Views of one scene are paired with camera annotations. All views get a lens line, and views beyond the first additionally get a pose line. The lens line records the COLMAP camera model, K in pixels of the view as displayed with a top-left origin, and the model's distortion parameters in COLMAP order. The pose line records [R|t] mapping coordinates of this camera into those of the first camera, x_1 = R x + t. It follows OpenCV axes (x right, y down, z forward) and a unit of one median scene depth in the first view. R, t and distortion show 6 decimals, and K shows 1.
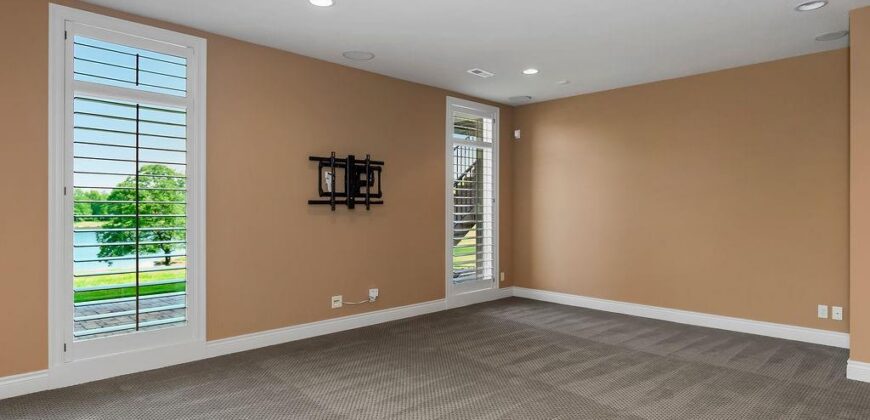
lens RADIAL K [[477.4, 0, 433.9], [0, 477.4, 210.5], [0, 0, 1]] dist [0.001504, -0.000021]
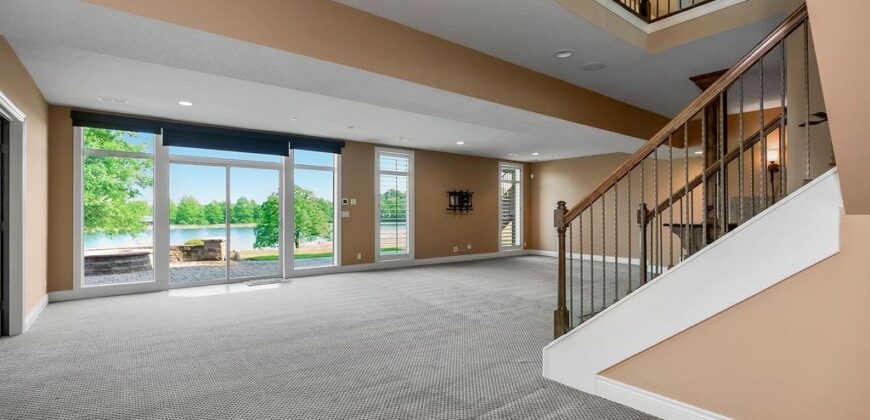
lens RADIAL K [[394.7, 0, 437.1], [0, 394.7, 208.6], [0, 0, 1]] dist [0.000491, 0.000053]
pose [[0.995532, -0.000440, -0.094422, -0.085595], [-0.000670, 0.999931, -0.011716, 0.002026], [0.094421, 0.011727, 0.995463, -0.848124]]
